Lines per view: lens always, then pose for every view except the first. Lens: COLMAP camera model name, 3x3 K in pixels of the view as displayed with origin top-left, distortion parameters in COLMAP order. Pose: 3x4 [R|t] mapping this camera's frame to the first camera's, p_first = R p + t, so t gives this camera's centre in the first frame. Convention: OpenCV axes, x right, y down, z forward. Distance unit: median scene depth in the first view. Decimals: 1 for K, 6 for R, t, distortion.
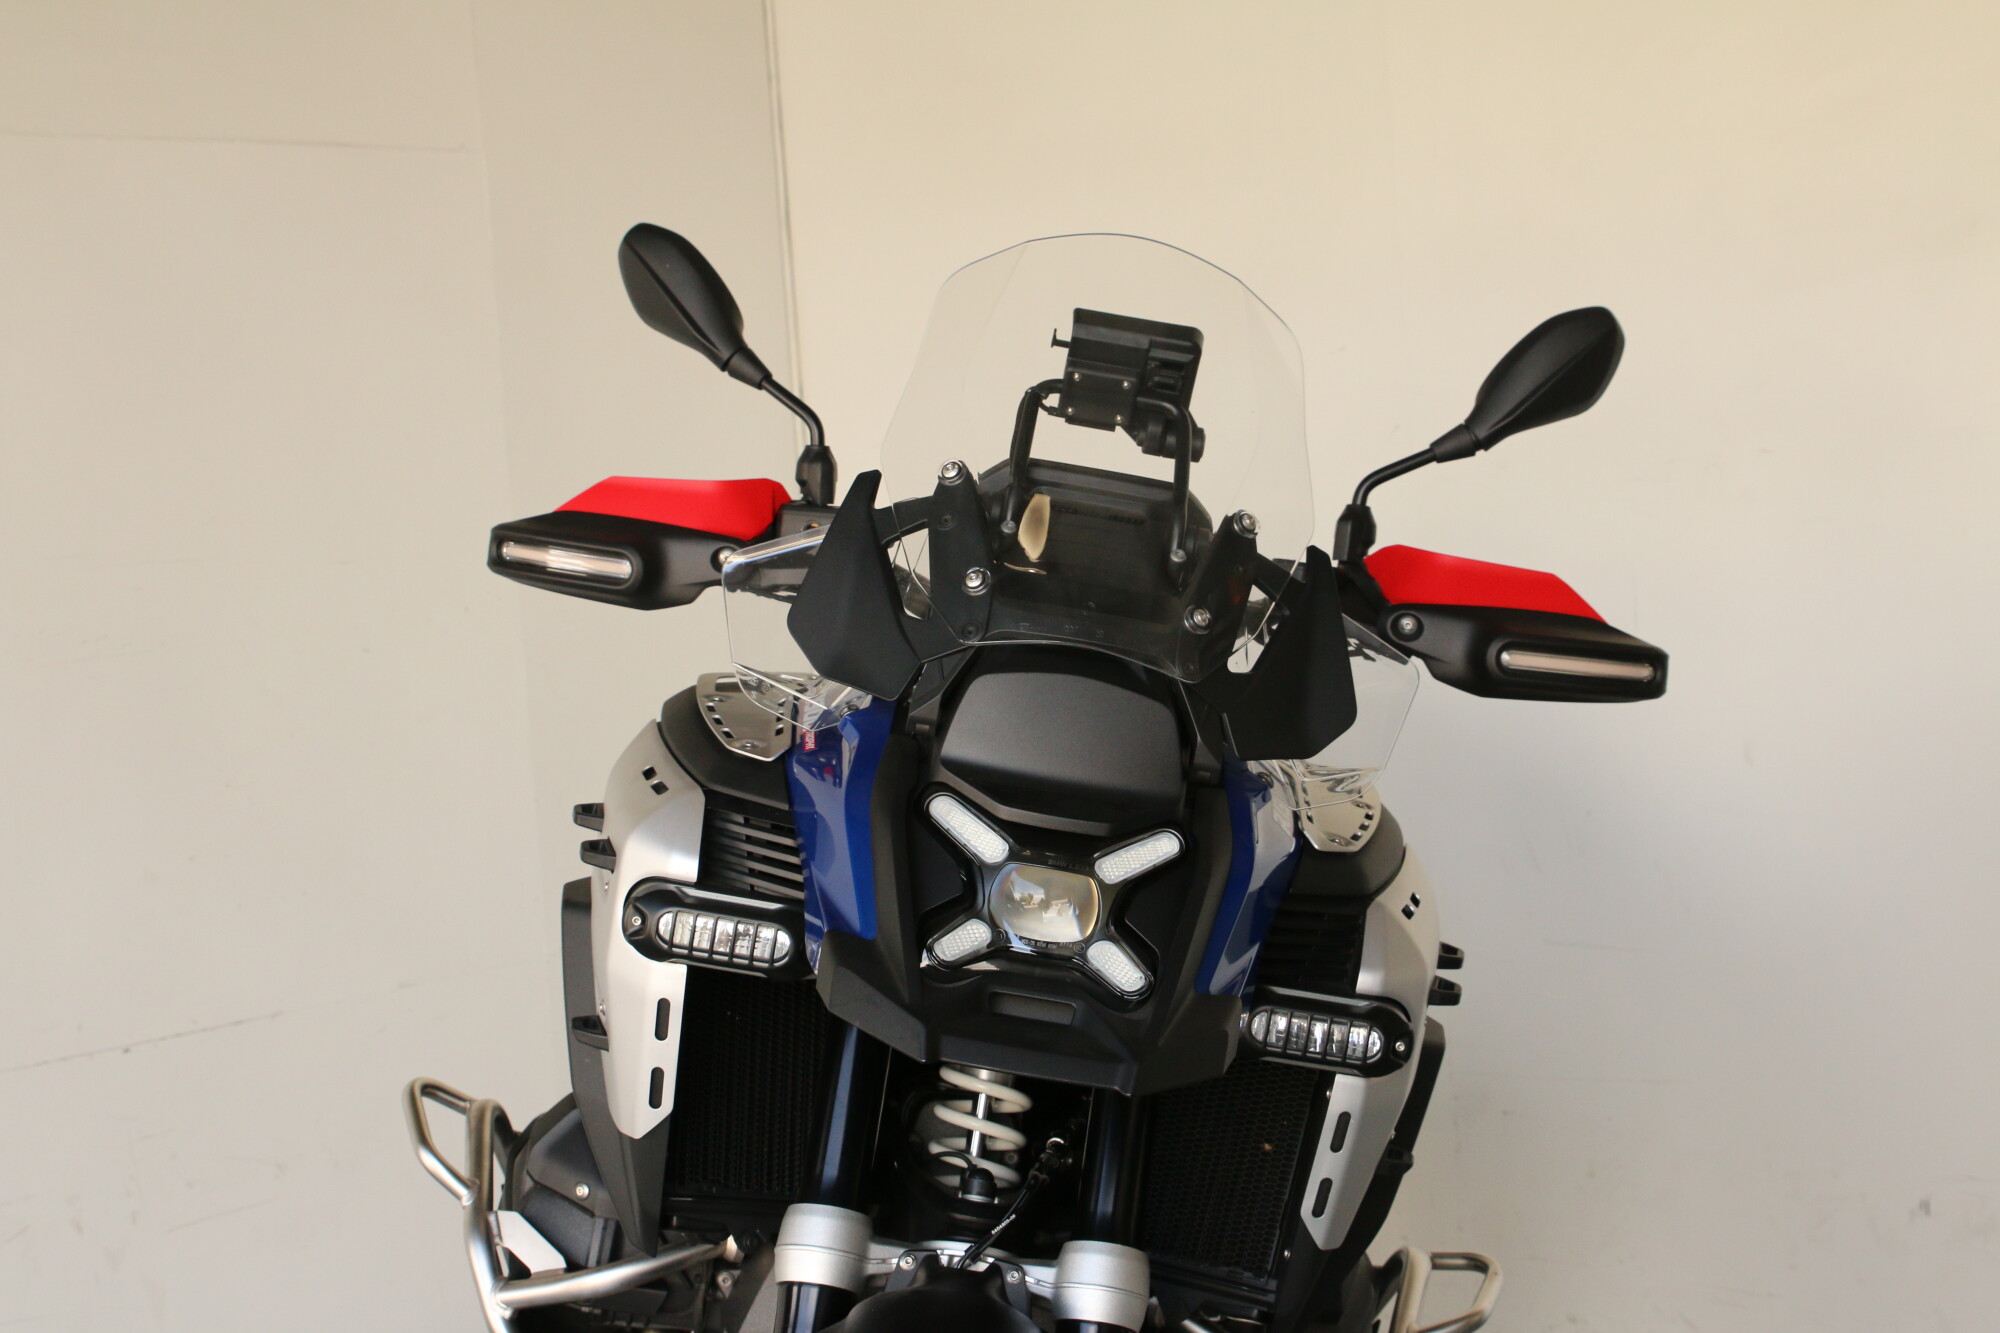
lens RADIAL K [[2946.4, 0, 1006.1], [0, 2946.4, 656.9], [0, 0, 1]] dist [-0.043588, 0.059566]
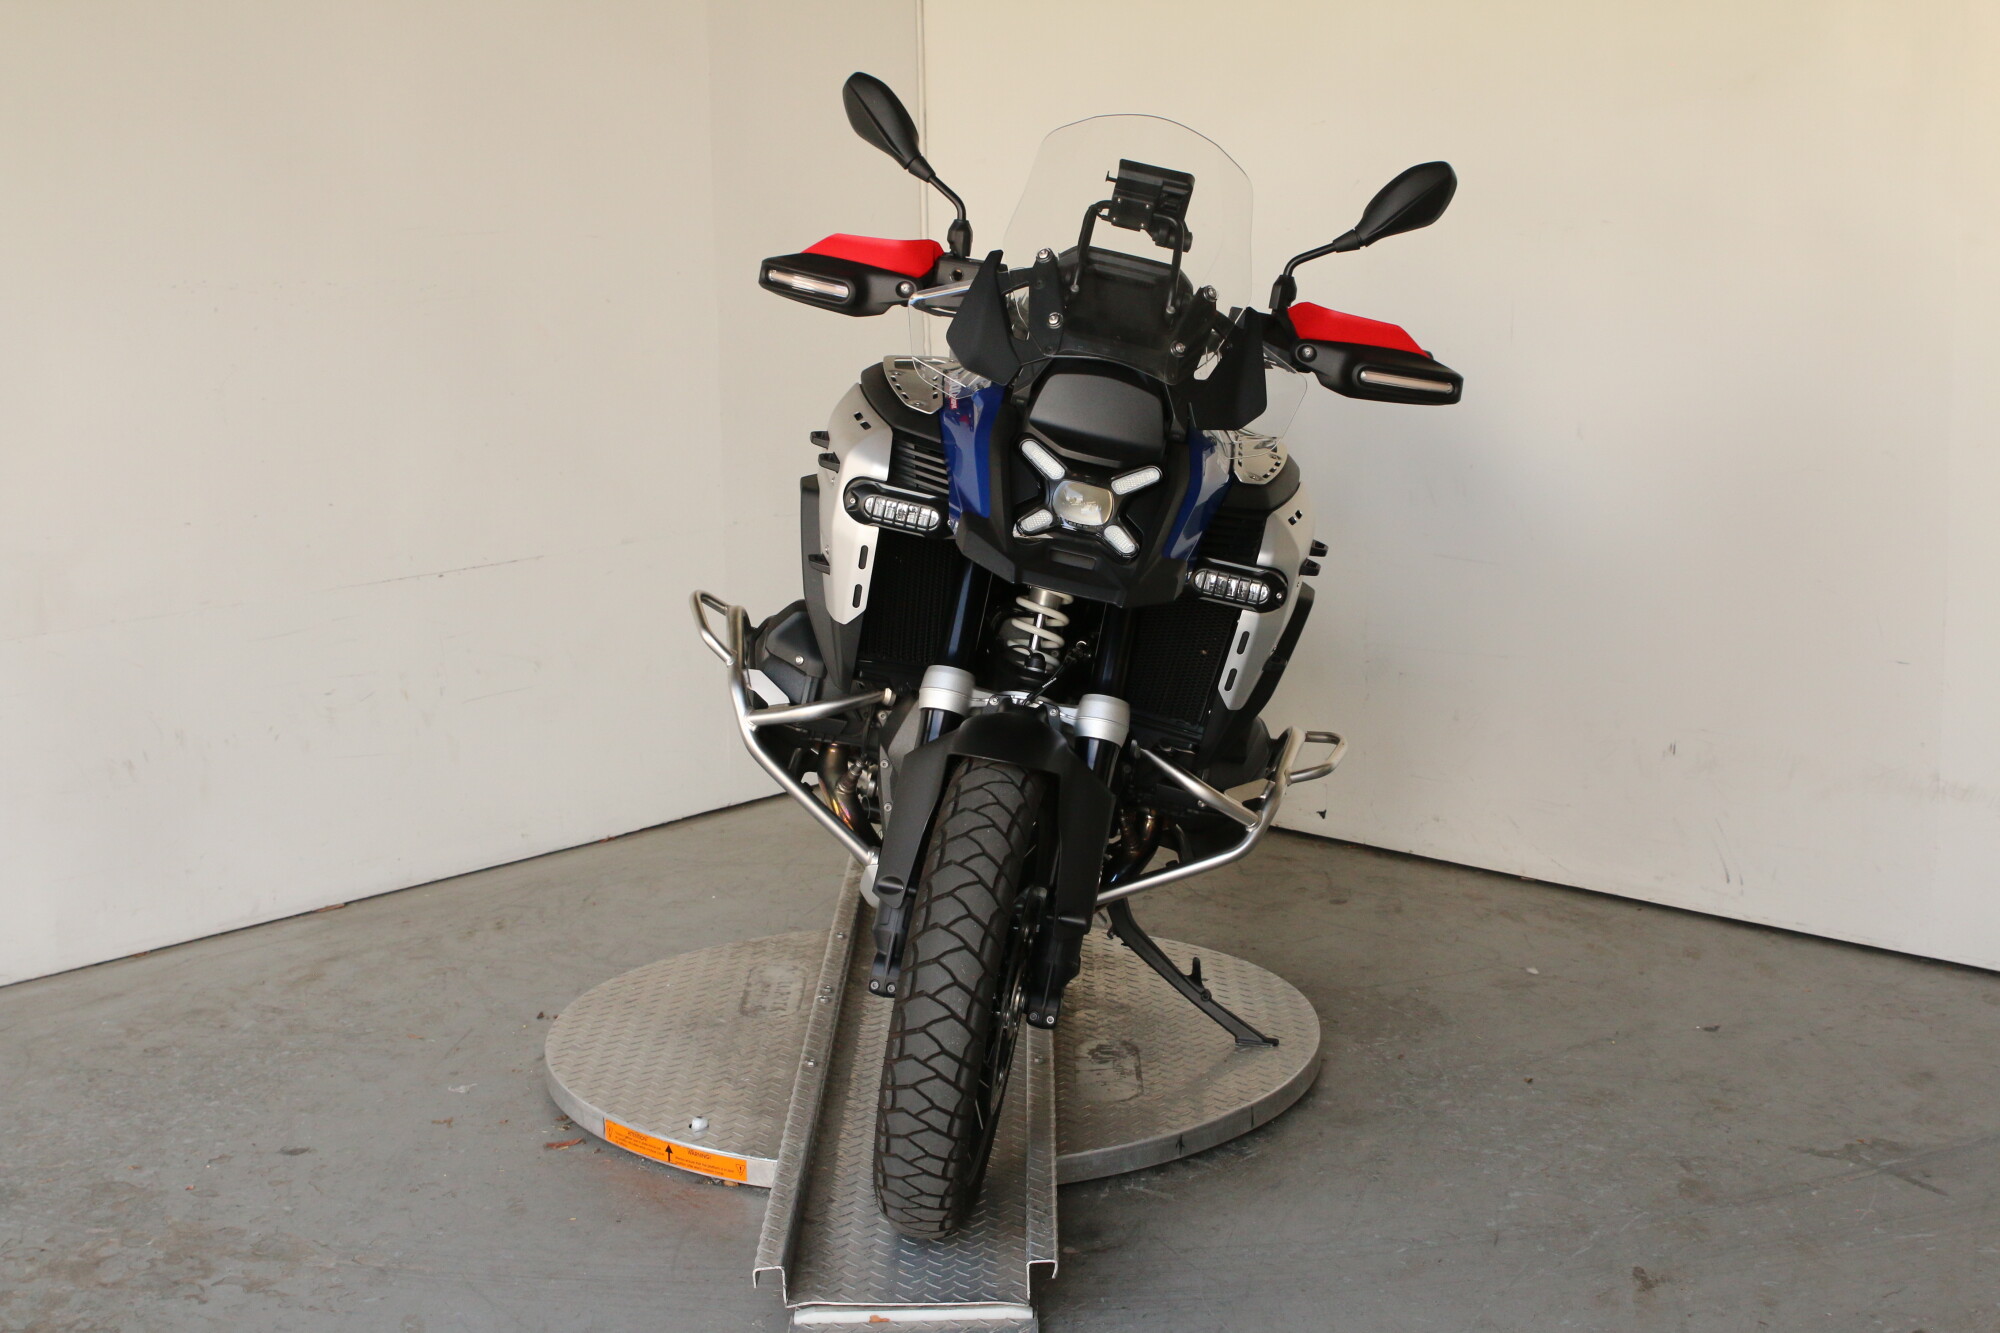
lens RADIAL K [[2906.7, 0, 1000.0], [0, 2906.7, 666.5], [0, 0, 1]] dist [-0.062062, 0.126723]
pose [[0.998289, 0.056522, -0.014951, -0.004824], [-0.053980, 0.989278, 0.135700, -0.051787], [0.022461, -0.134661, 0.990637, -0.716080]]
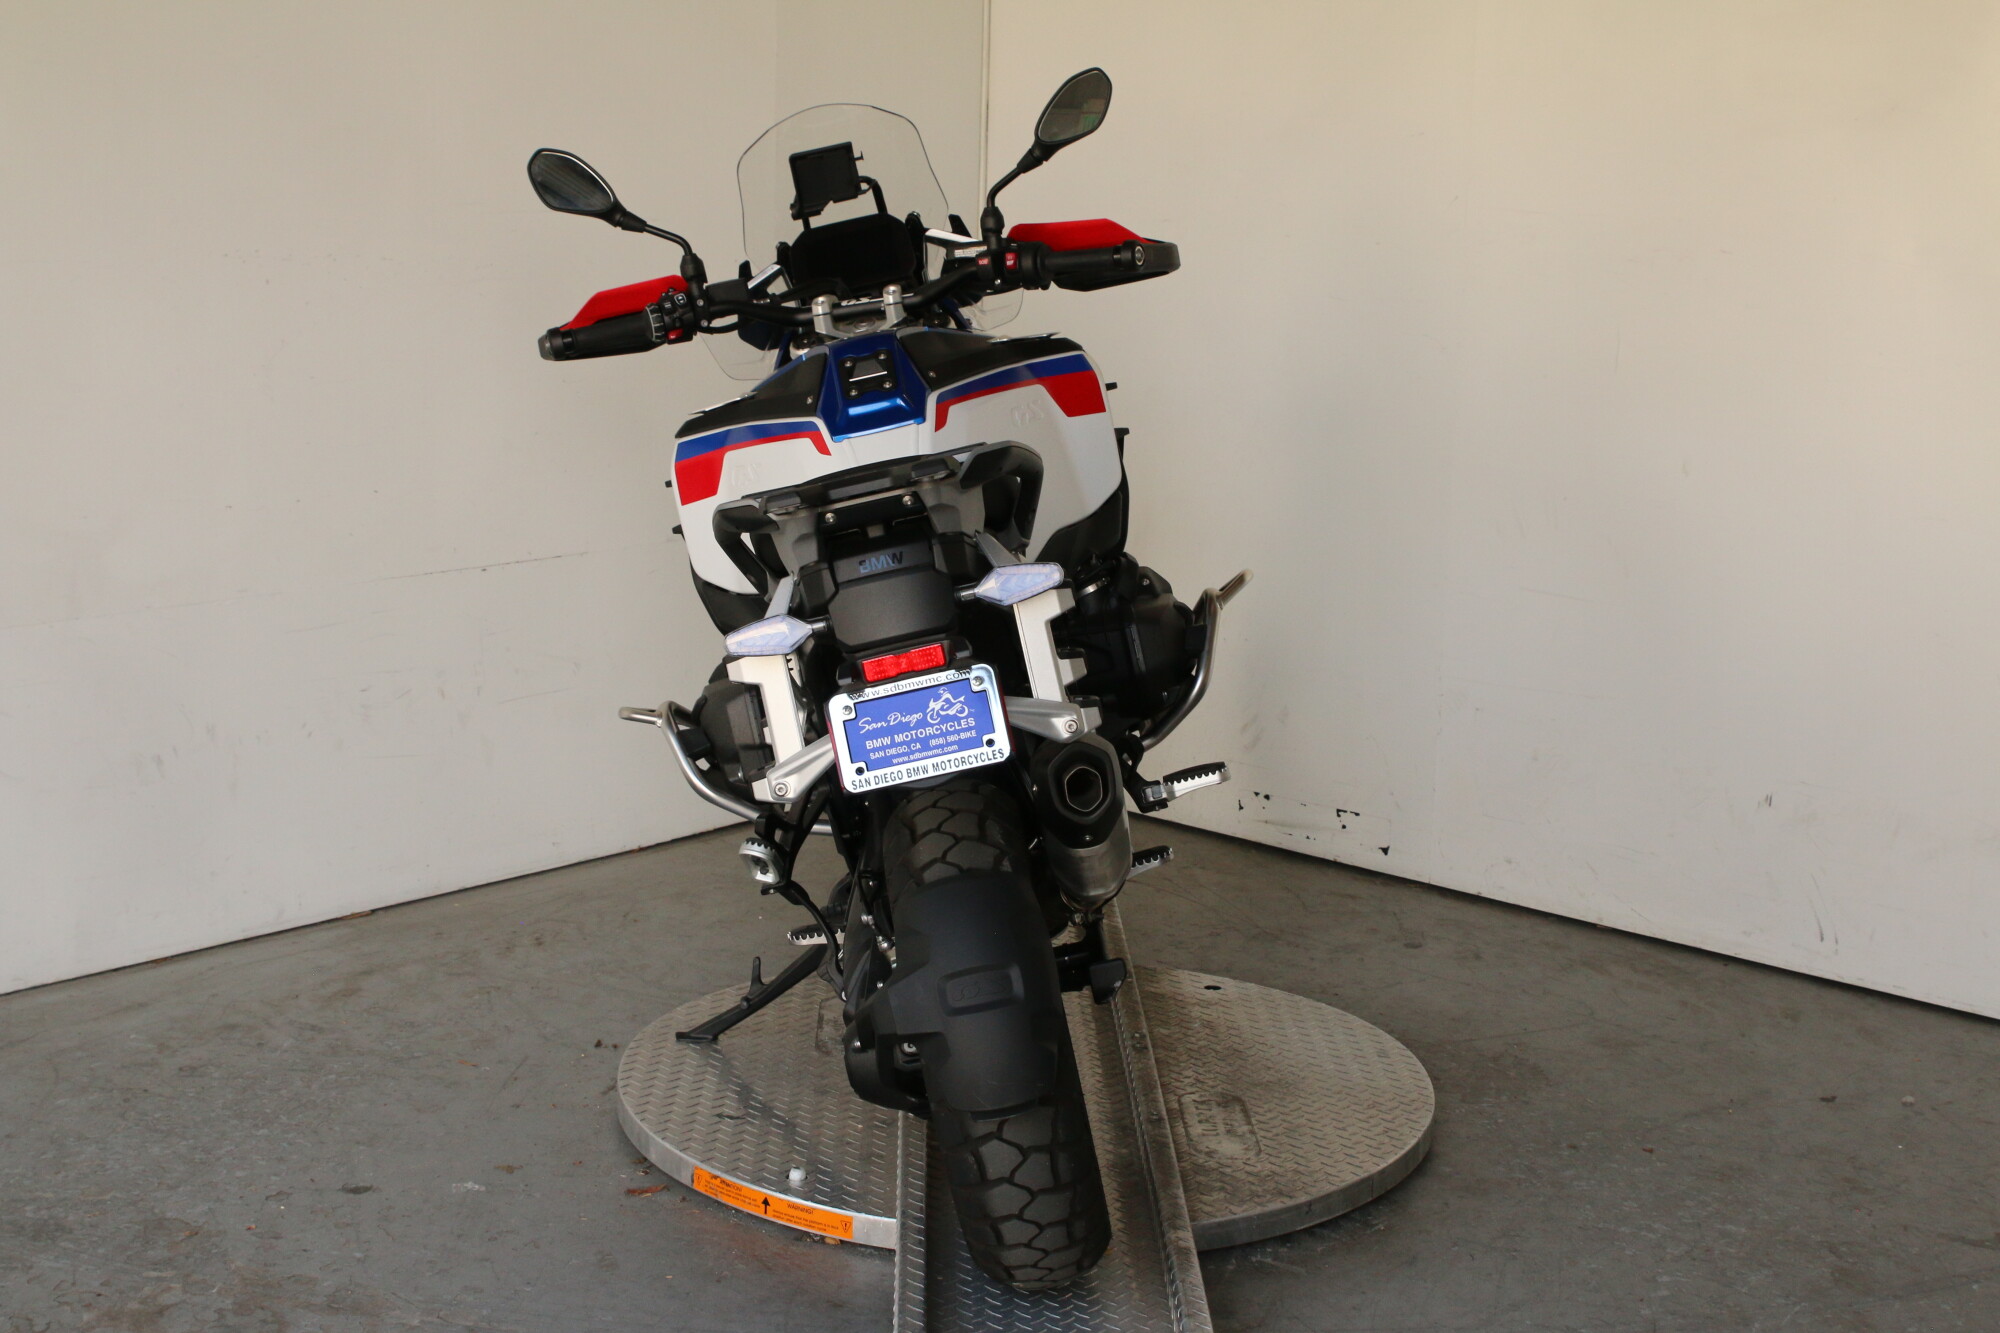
lens RADIAL K [[2906.7, 0, 1000.0], [0, 2906.7, 666.5], [0, 0, 1]] dist [-0.062062, 0.126723]
pose [[0.995334, 0.094214, 0.020816, -0.148910], [-0.096187, 0.985853, 0.137268, -0.052599], [-0.007589, -0.138630, 0.990315, -0.608212]]
